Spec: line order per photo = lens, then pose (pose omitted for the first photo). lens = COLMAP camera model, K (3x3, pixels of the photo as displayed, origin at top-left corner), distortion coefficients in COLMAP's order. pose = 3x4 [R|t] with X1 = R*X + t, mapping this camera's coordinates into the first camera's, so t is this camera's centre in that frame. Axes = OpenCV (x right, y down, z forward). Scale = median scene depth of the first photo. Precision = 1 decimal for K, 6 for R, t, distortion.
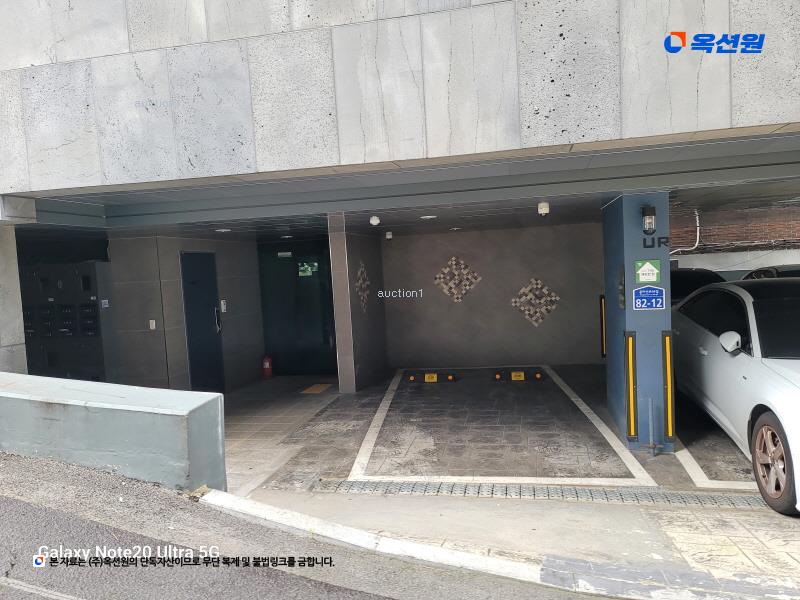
lens RADIAL K [[586.1, 0, 400.0], [0, 586.1, 300.0], [0, 0, 1]] dist [0.036239, -0.001023]
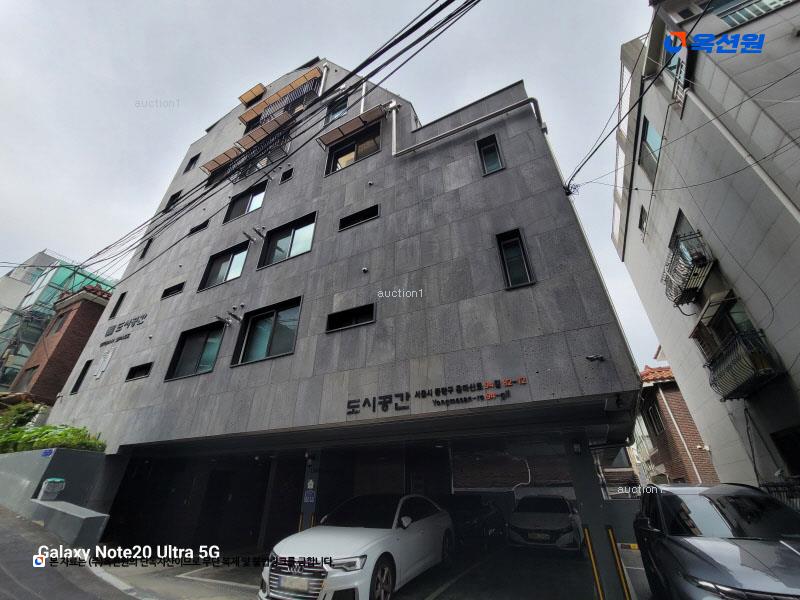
lens RADIAL K [[325.7, 0, 400.0], [0, 325.7, 300.0], [0, 0, 1]] dist [0.001077, 0.000148]
pose [[0.962172, -0.091519, -0.256611, 1.507090], [-0.066679, 0.834141, -0.547506, 0.041360], [0.264157, 0.543905, 0.796485, -0.526658]]
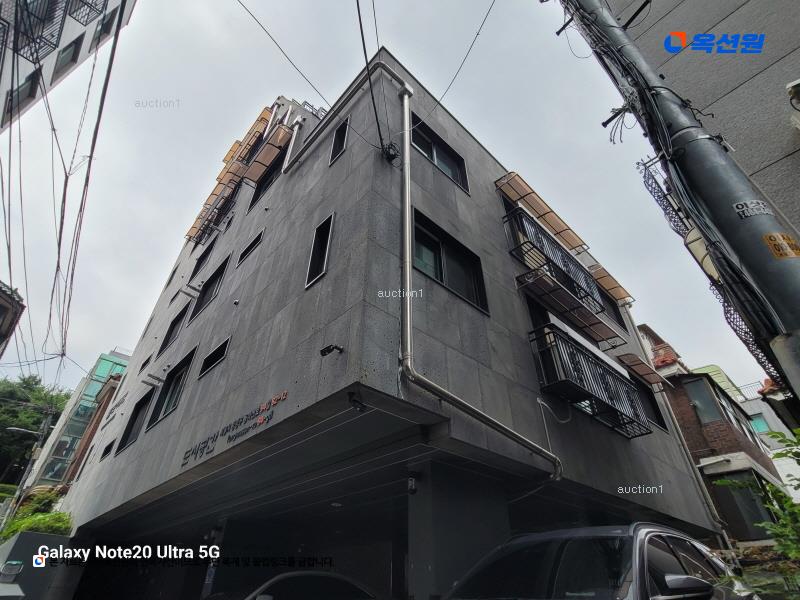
lens RADIAL K [[400.8, 0, 400.0], [0, 400.8, 300.0], [0, 0, 1]] dist [-0.000657, -0.000402]
pose [[0.814852, -0.306375, -0.492089, 2.457903], [-0.084116, 0.777432, -0.623317, 0.081603], [0.573534, 0.549303, 0.607721, -0.004801]]
